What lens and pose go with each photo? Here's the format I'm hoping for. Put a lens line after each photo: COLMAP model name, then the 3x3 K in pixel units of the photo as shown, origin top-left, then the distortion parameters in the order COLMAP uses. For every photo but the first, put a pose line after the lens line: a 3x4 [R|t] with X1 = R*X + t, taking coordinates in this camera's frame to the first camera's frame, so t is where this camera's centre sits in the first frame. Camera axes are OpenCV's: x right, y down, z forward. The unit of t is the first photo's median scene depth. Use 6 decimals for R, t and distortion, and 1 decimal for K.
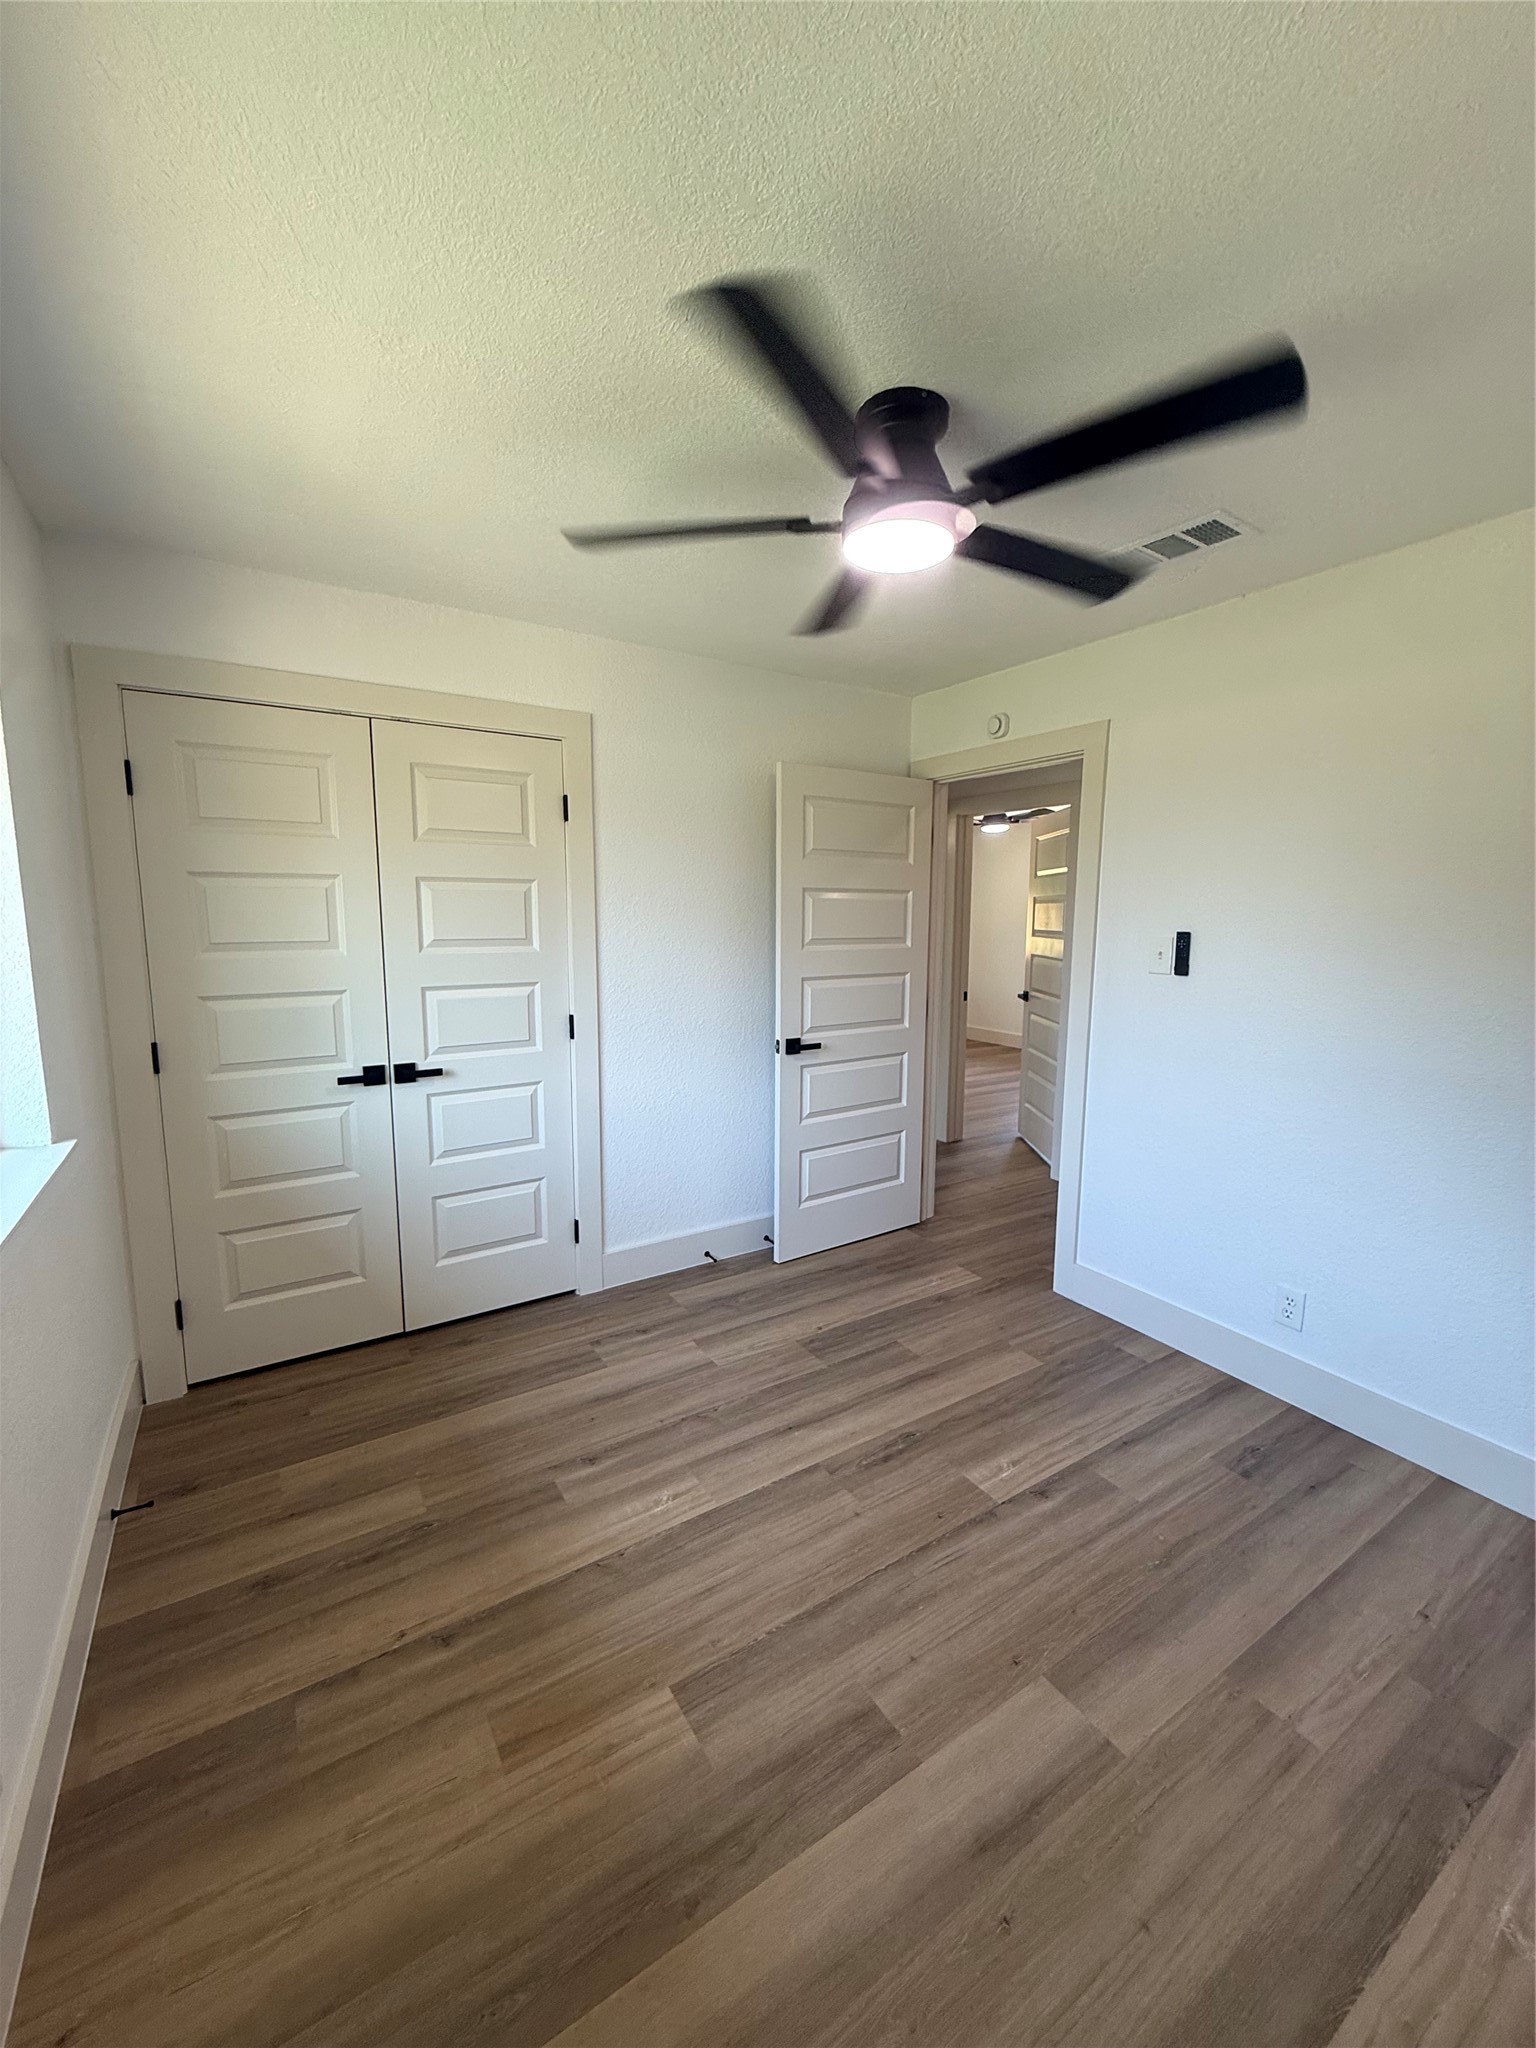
lens RADIAL K [[818.9, 0, 772.1], [0, 818.9, 1020.2], [0, 0, 1]] dist [0.000109, -0.000137]
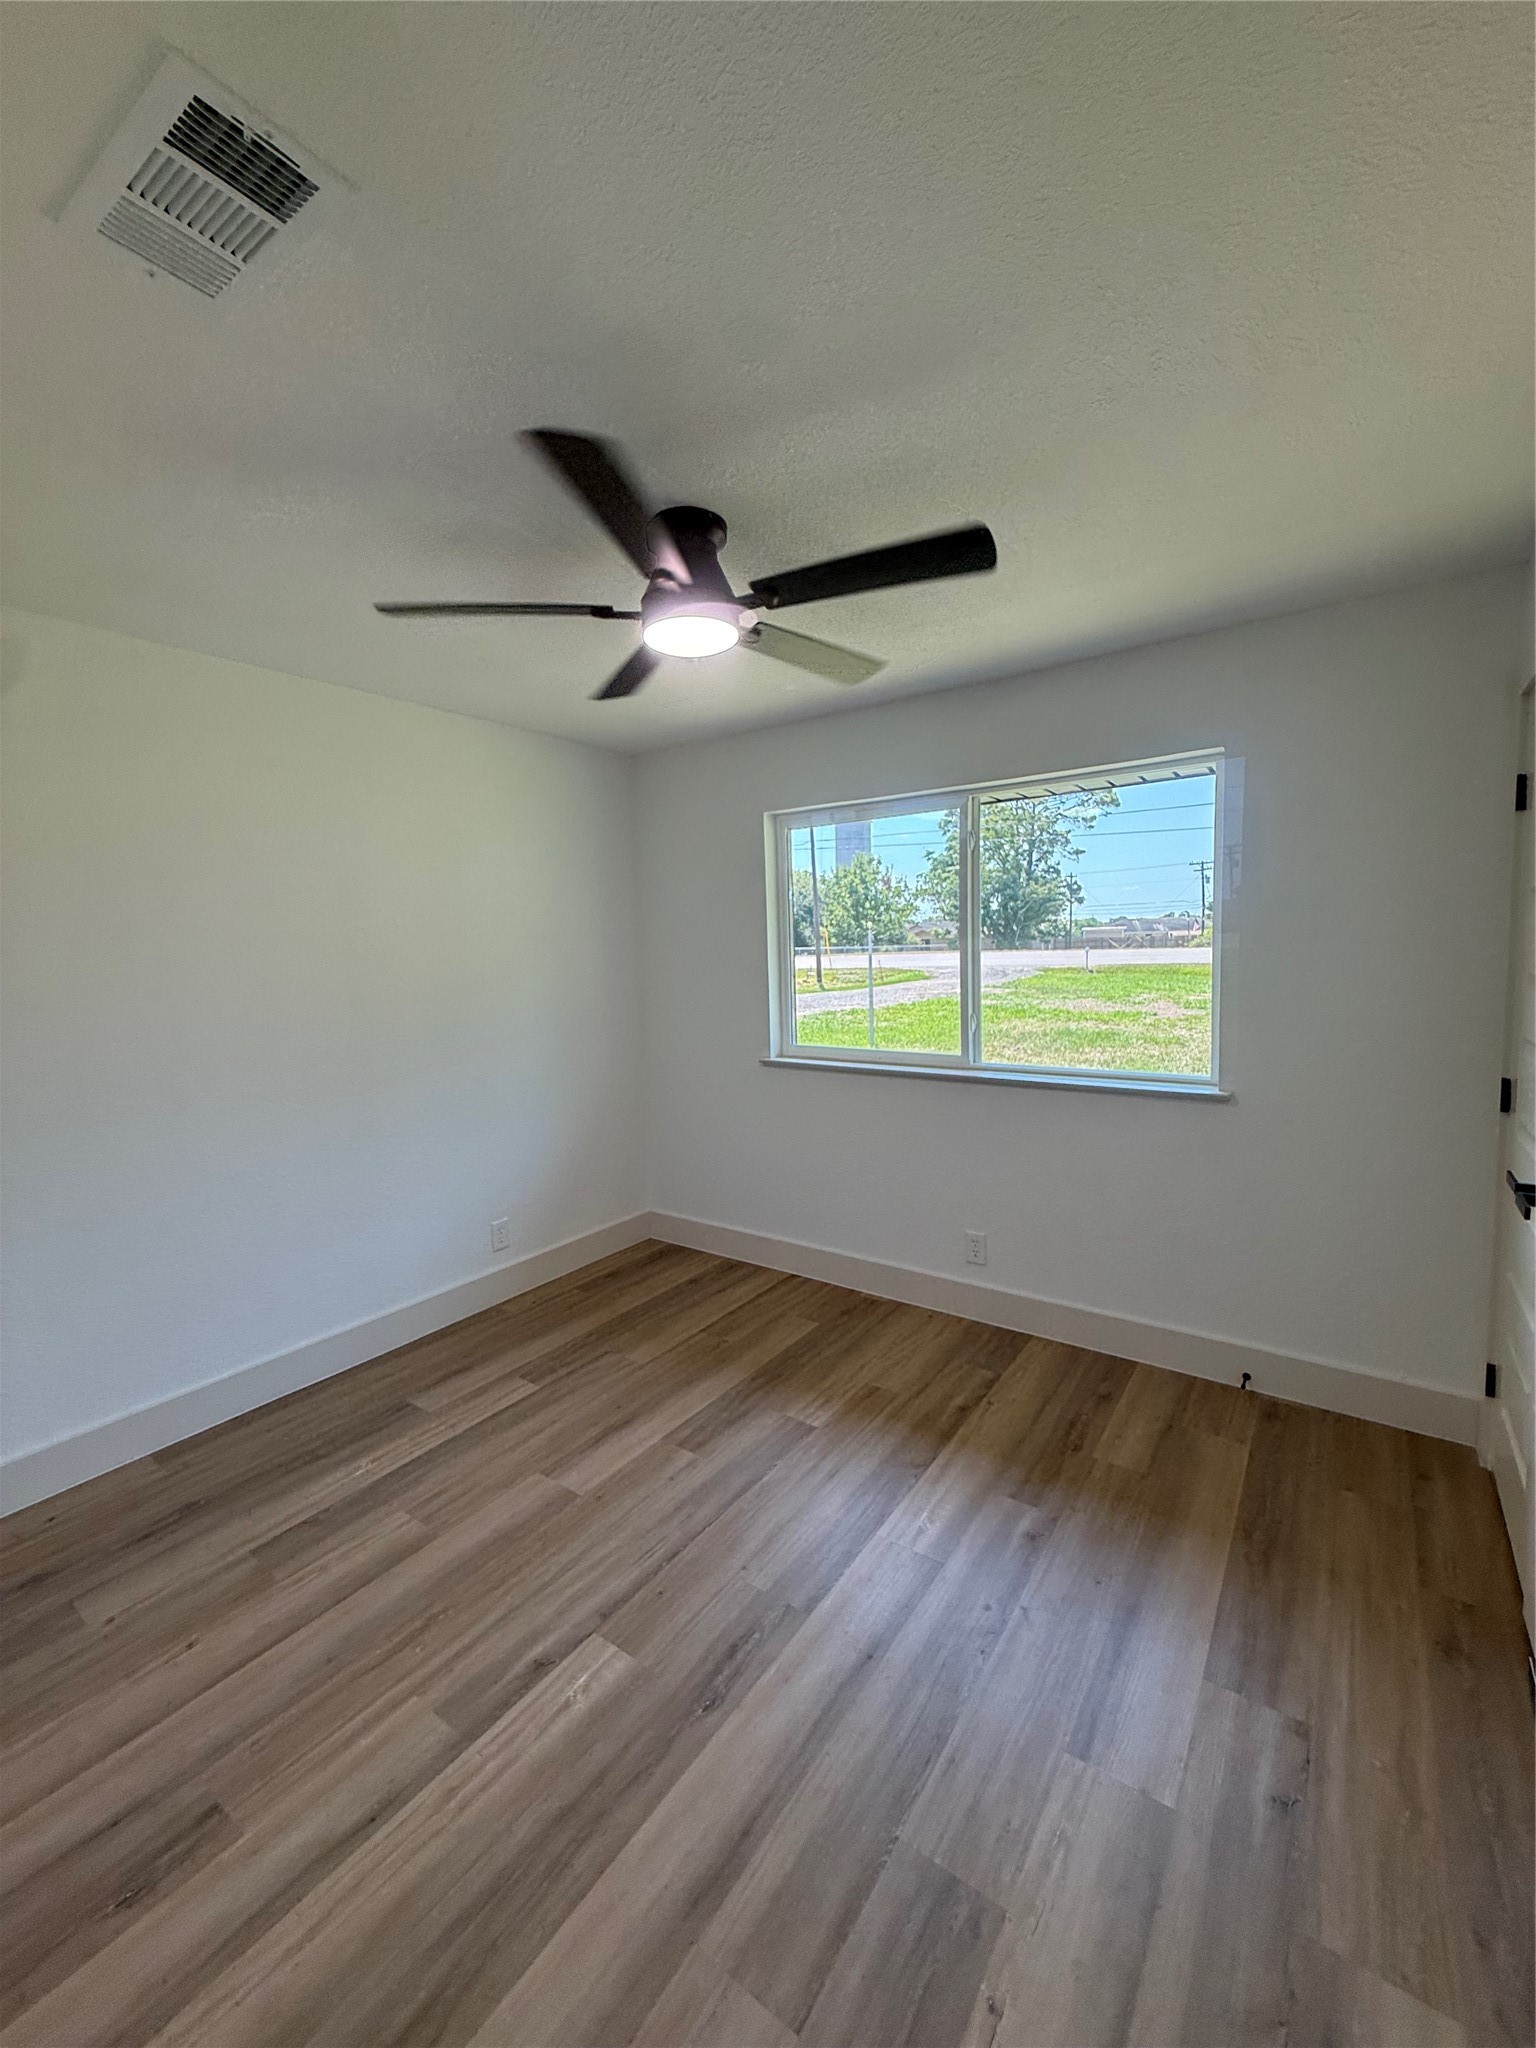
lens RADIAL K [[818.9, 0, 772.1], [0, 818.9, 1020.2], [0, 0, 1]] dist [0.000109, -0.000137]
pose [[-0.927313, 0.049102, -0.371051, 0.406279], [-0.031383, 0.977666, 0.207808, -0.237463], [0.372968, 0.204348, -0.905062, 1.781587]]
